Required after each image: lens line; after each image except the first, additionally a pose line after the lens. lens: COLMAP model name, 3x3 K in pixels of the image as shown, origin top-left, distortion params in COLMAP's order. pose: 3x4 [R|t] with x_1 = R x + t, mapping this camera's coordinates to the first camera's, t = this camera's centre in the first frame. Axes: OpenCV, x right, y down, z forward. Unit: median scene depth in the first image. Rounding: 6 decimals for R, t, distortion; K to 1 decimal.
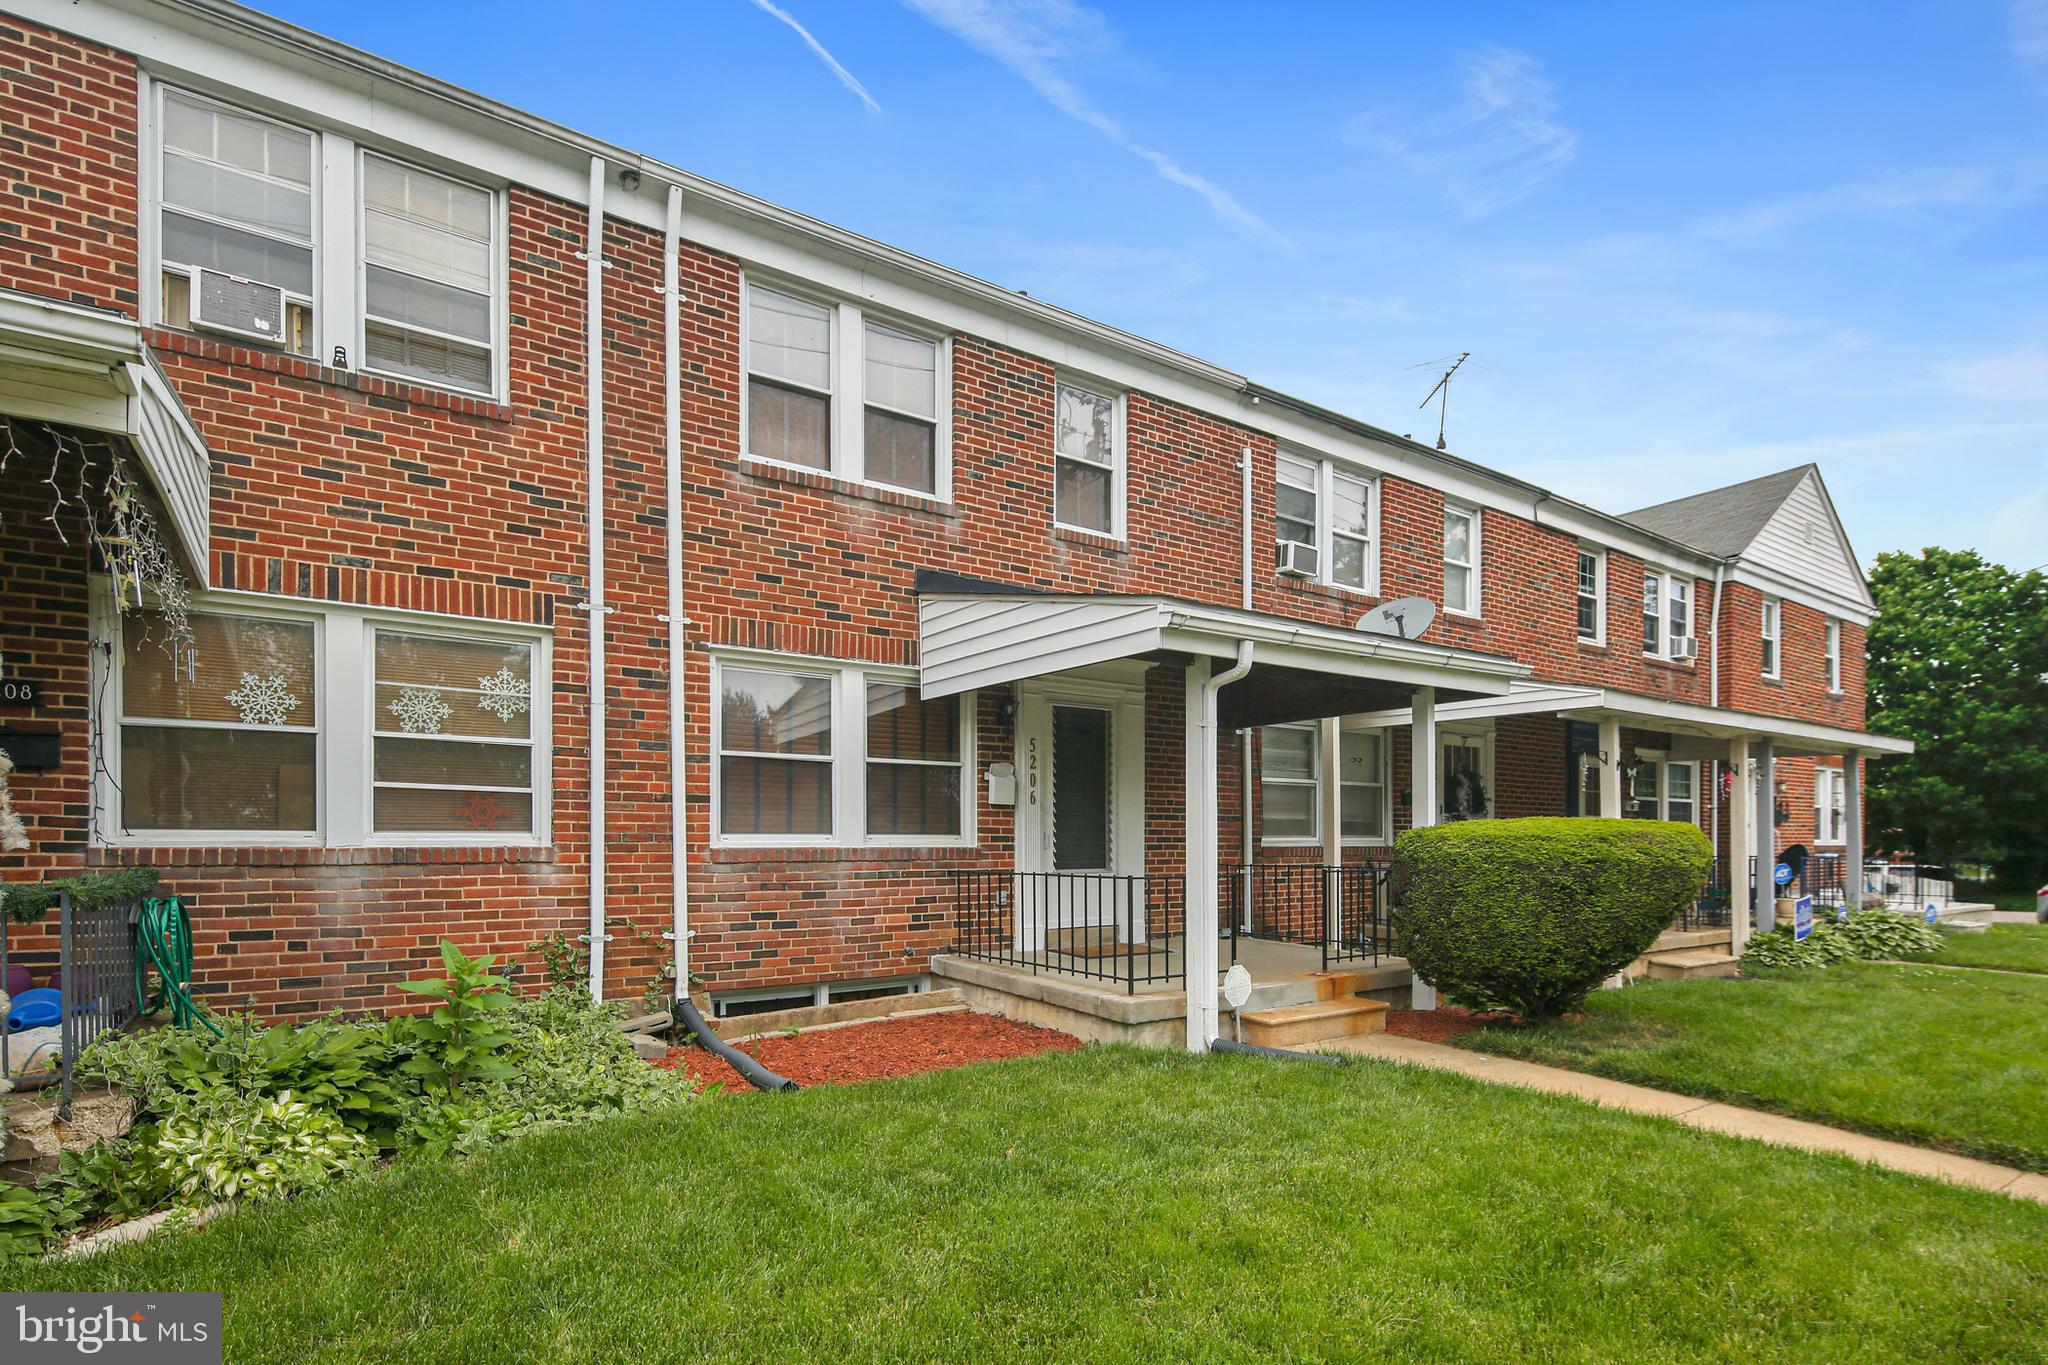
lens RADIAL K [[1003.5, 0, 1021.3], [0, 1003.5, 671.8], [0, 0, 1]] dist [0.000487, -0.001708]
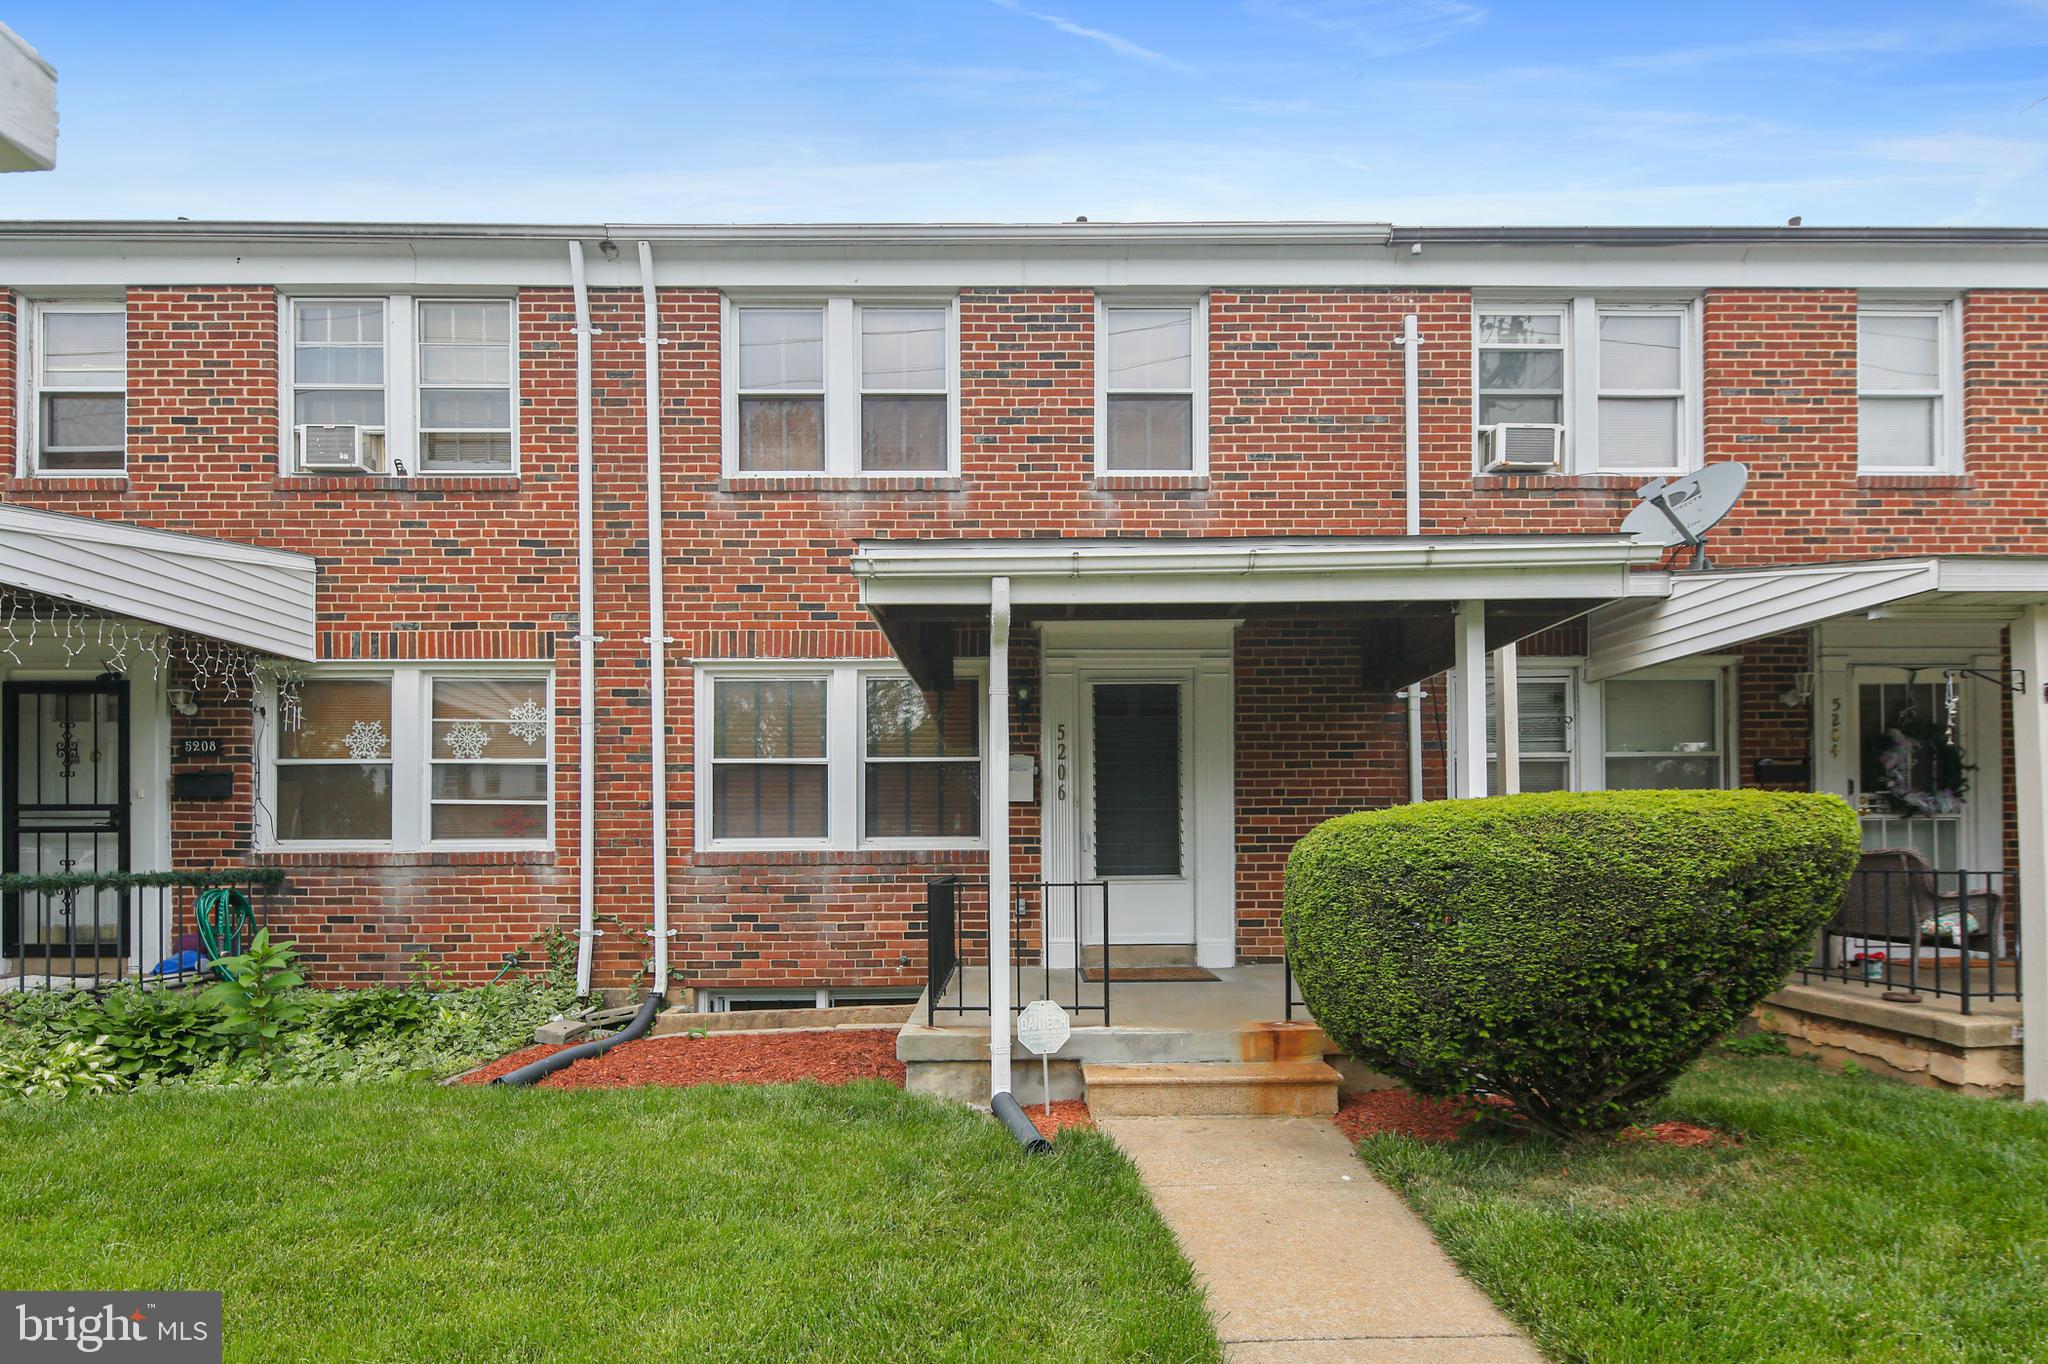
lens RADIAL K [[997.1, 0, 1017.9], [0, 997.1, 693.9], [0, 0, 1]] dist [0.000657, -0.000389]
pose [[0.829782, -0.092317, -0.550400, 0.543234], [0.099950, 0.994861, -0.016180, 0.059626], [0.549065, -0.041587, 0.834744, 0.309480]]
